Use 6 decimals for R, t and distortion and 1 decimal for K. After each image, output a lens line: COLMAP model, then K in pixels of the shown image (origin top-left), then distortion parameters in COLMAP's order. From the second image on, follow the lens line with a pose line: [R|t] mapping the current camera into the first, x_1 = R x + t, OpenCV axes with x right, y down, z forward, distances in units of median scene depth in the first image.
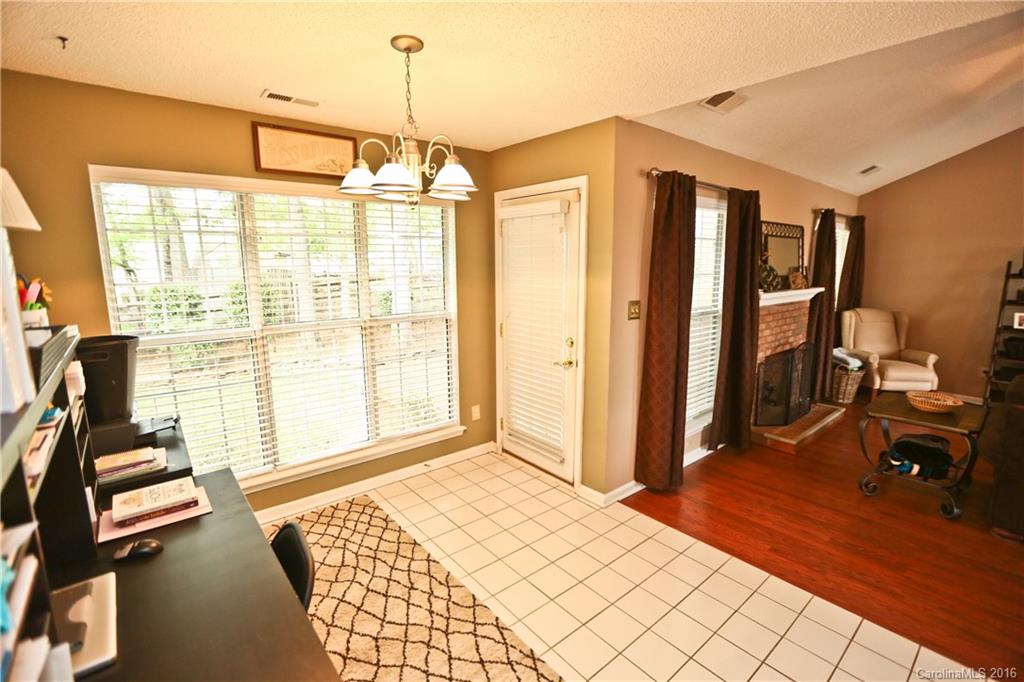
lens RADIAL K [[465.2, 0, 514.2], [0, 465.2, 338.3], [0, 0, 1]] dist [-0.043182, 0.011645]
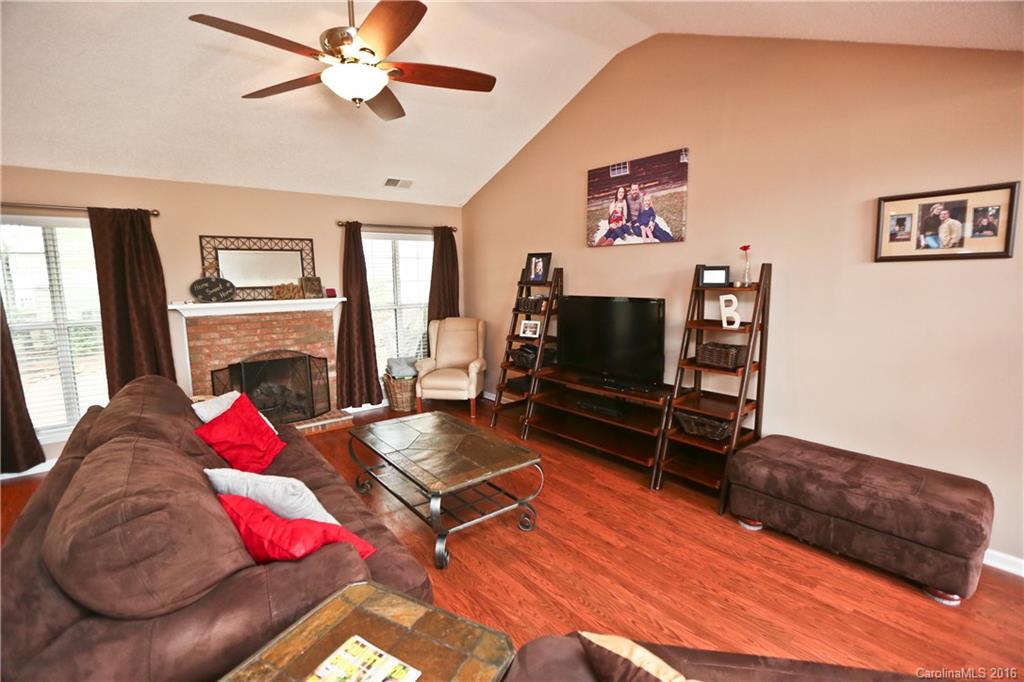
lens RADIAL K [[465.2, 0, 514.2], [0, 465.2, 338.3], [0, 0, 1]] dist [-0.043182, 0.011645]
pose [[0.999936, -0.003754, -0.010704, 1.609820], [0.003462, 0.999626, -0.027138, 0.015136], [0.010802, 0.027099, 0.999574, -0.046523]]
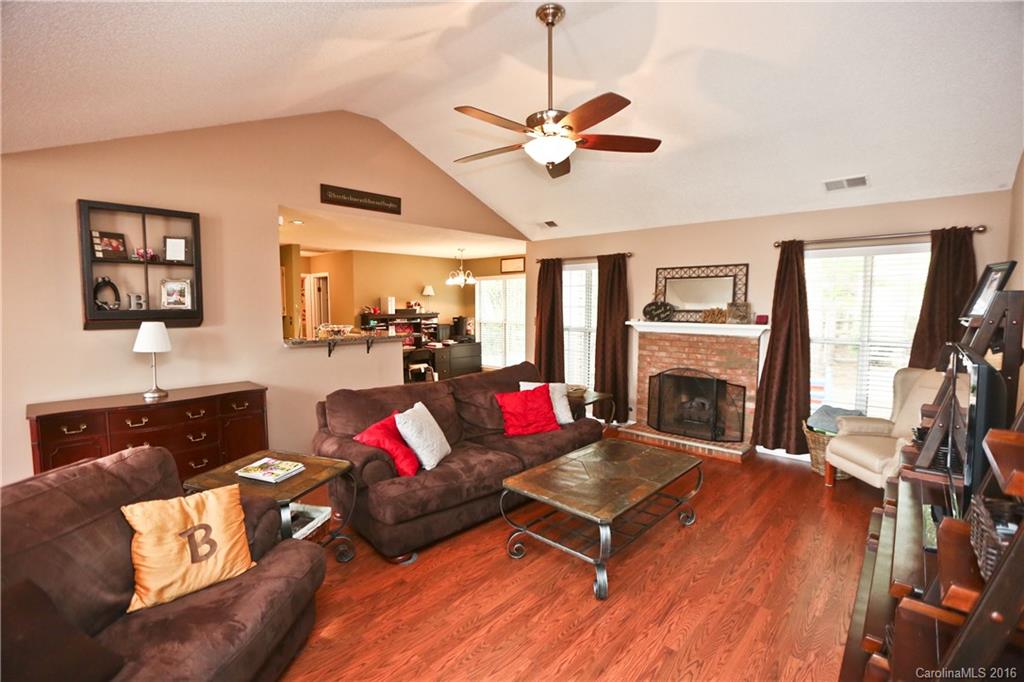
lens RADIAL K [[465.2, 0, 514.2], [0, 465.2, 338.3], [0, 0, 1]] dist [-0.043182, 0.011645]
pose [[0.136977, 0.078152, -0.987486, 2.319388], [-0.159633, 0.985595, 0.055859, -0.082137], [0.977627, 0.149984, 0.147480, 0.541661]]
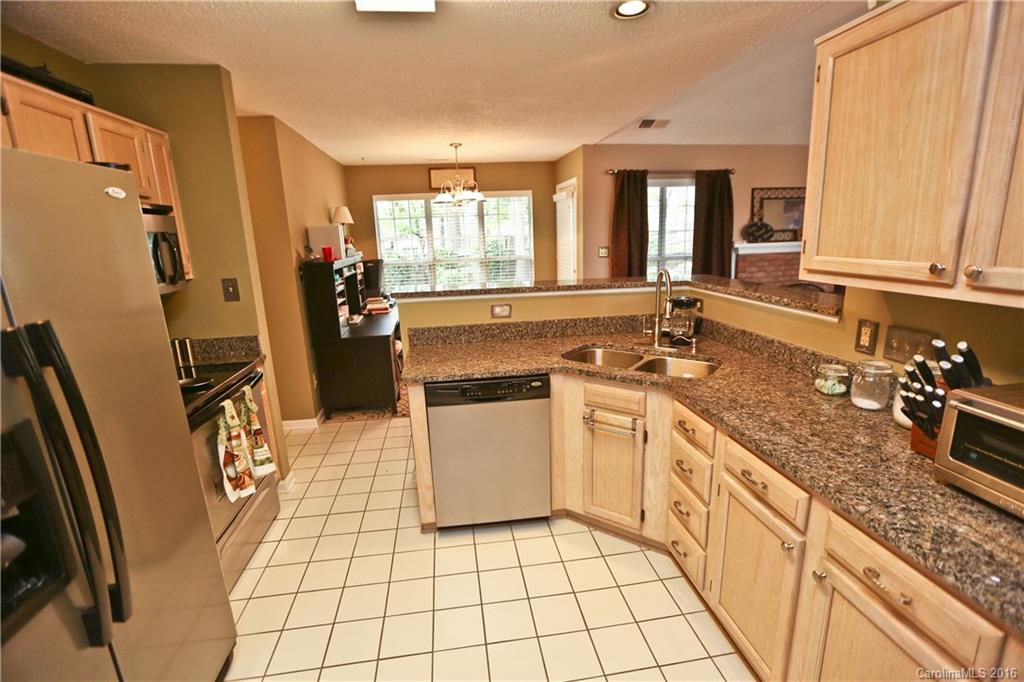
lens RADIAL K [[465.2, 0, 514.2], [0, 465.2, 338.3], [0, 0, 1]] dist [-0.043182, 0.011645]
pose [[0.853272, 0.092064, -0.513274, 0.840925], [-0.052153, 0.994423, 0.091666, 0.111686], [0.518851, -0.051447, 0.853315, -0.635788]]
